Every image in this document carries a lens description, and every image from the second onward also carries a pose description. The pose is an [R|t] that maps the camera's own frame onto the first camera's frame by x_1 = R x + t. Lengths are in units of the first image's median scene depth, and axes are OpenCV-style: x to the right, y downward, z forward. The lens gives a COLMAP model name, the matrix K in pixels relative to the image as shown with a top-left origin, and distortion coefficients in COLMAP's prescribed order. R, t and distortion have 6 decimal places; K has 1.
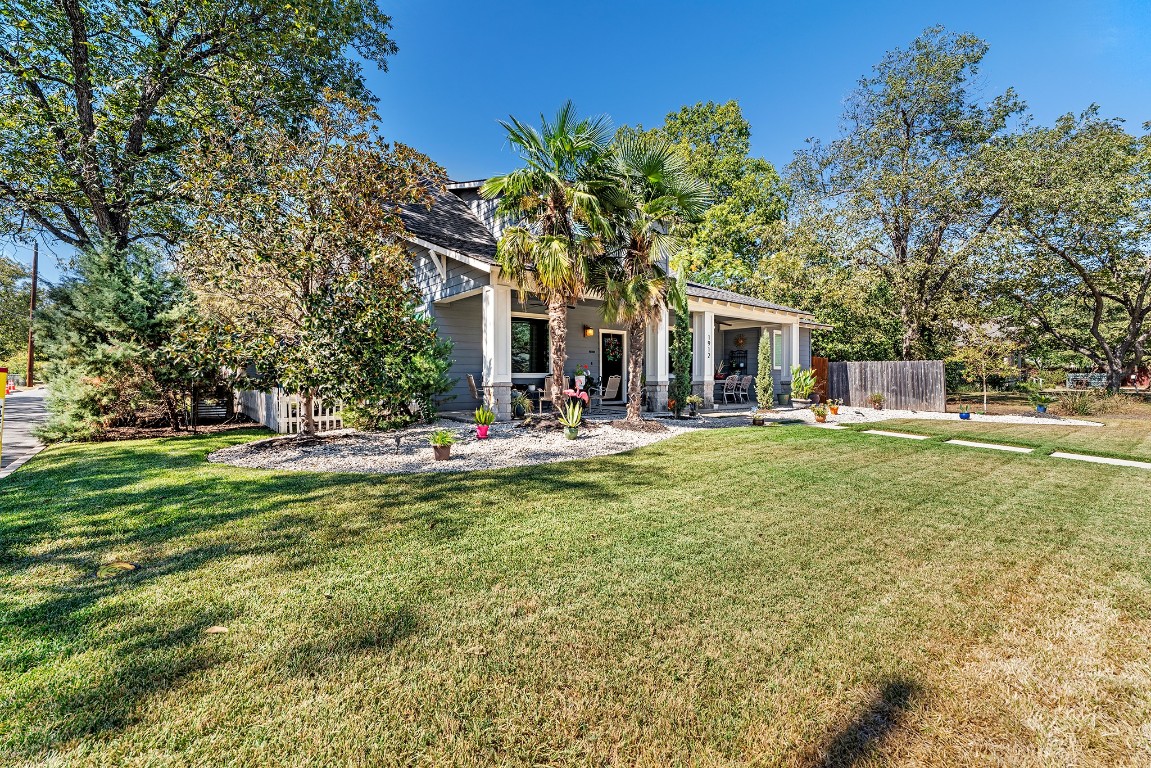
lens RADIAL K [[528.8, 0, 569.1], [0, 528.8, 382.8], [0, 0, 1]] dist [-0.002445, -0.000197]
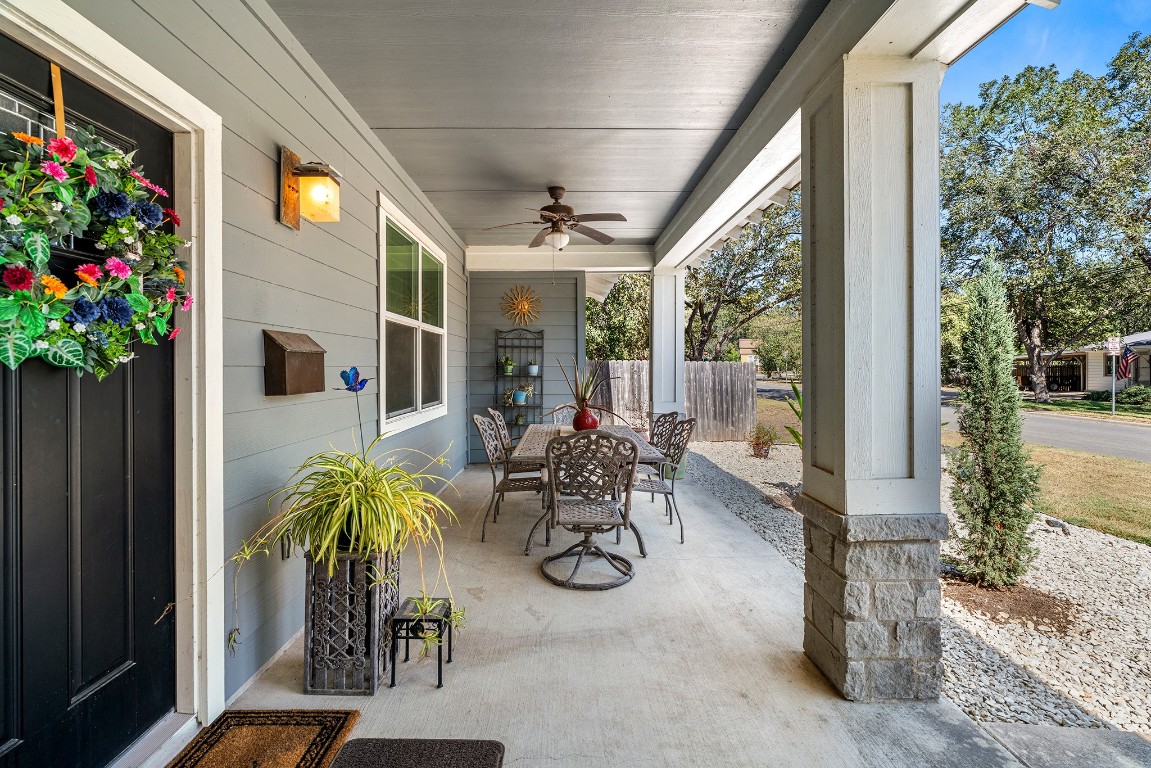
lens RADIAL K [[528.8, 0, 569.1], [0, 528.8, 382.8], [0, 0, 1]] dist [-0.002445, -0.000197]
pose [[0.623994, -0.023436, 0.781077, 0.054240], [0.007935, 0.999689, 0.023656, -0.032768], [-0.781389, -0.008564, 0.623986, 0.746164]]
